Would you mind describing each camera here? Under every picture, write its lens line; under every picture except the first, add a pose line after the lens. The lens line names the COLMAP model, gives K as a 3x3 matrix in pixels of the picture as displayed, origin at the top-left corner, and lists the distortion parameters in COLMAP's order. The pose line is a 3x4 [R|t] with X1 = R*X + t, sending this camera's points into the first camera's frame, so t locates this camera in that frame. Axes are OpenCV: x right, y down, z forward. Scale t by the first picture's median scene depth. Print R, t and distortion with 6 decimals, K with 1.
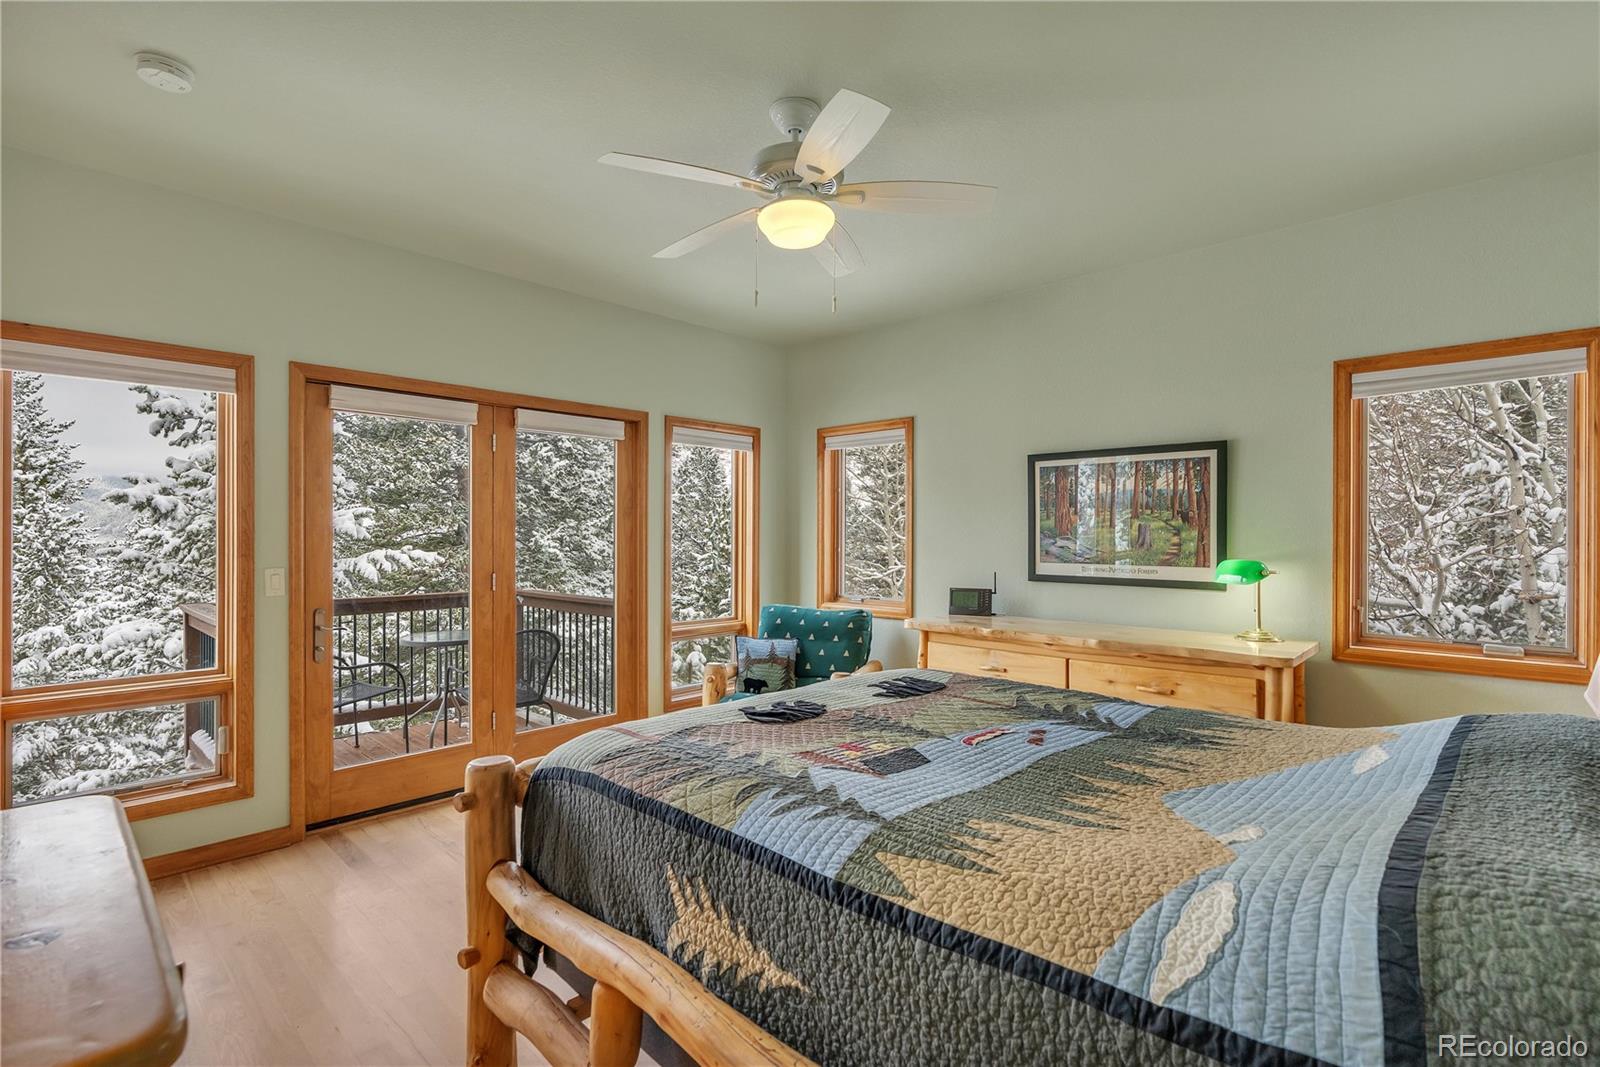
lens RADIAL K [[749.0, 0, 785.9], [0, 749.0, 514.1], [0, 0, 1]] dist [-0.001210, -0.000095]
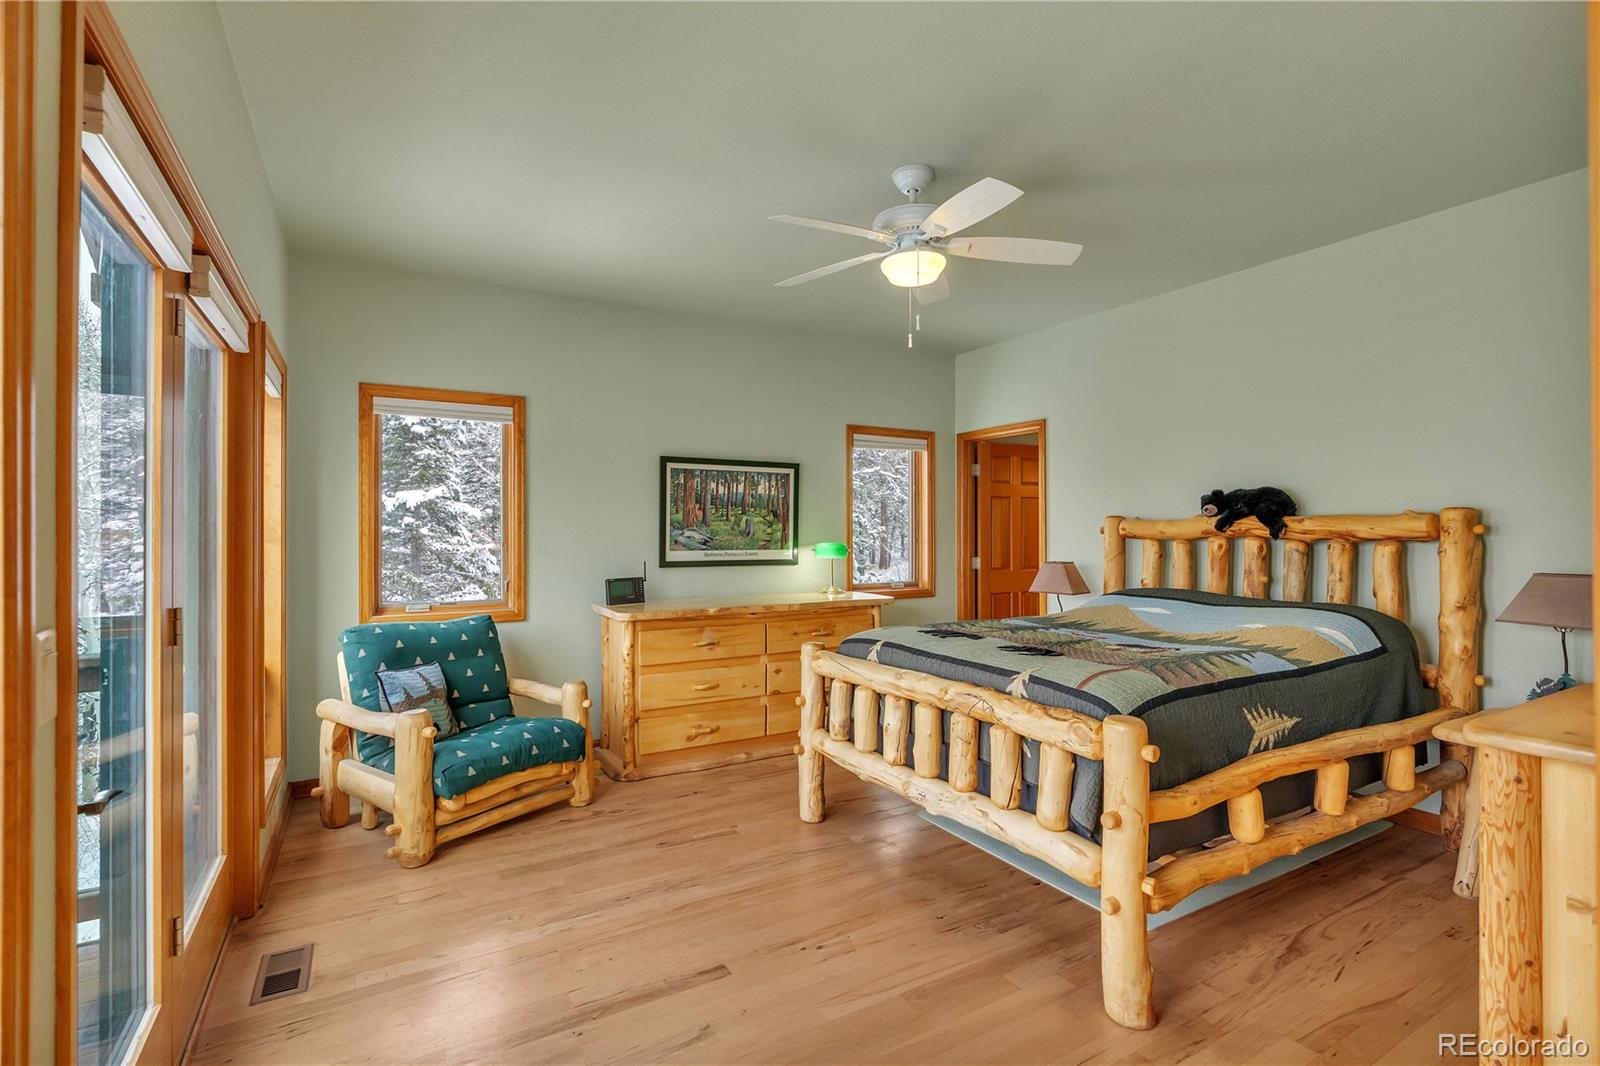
lens RADIAL K [[749.0, 0, 785.9], [0, 749.0, 513.6], [0, 0, 1]] dist [-0.001210, -0.000095]
pose [[0.271859, 0.023801, 0.962043, -0.787793], [-0.024304, 0.999545, -0.017861, 0.026212], [-0.962030, -0.018525, 0.272314, 0.573486]]
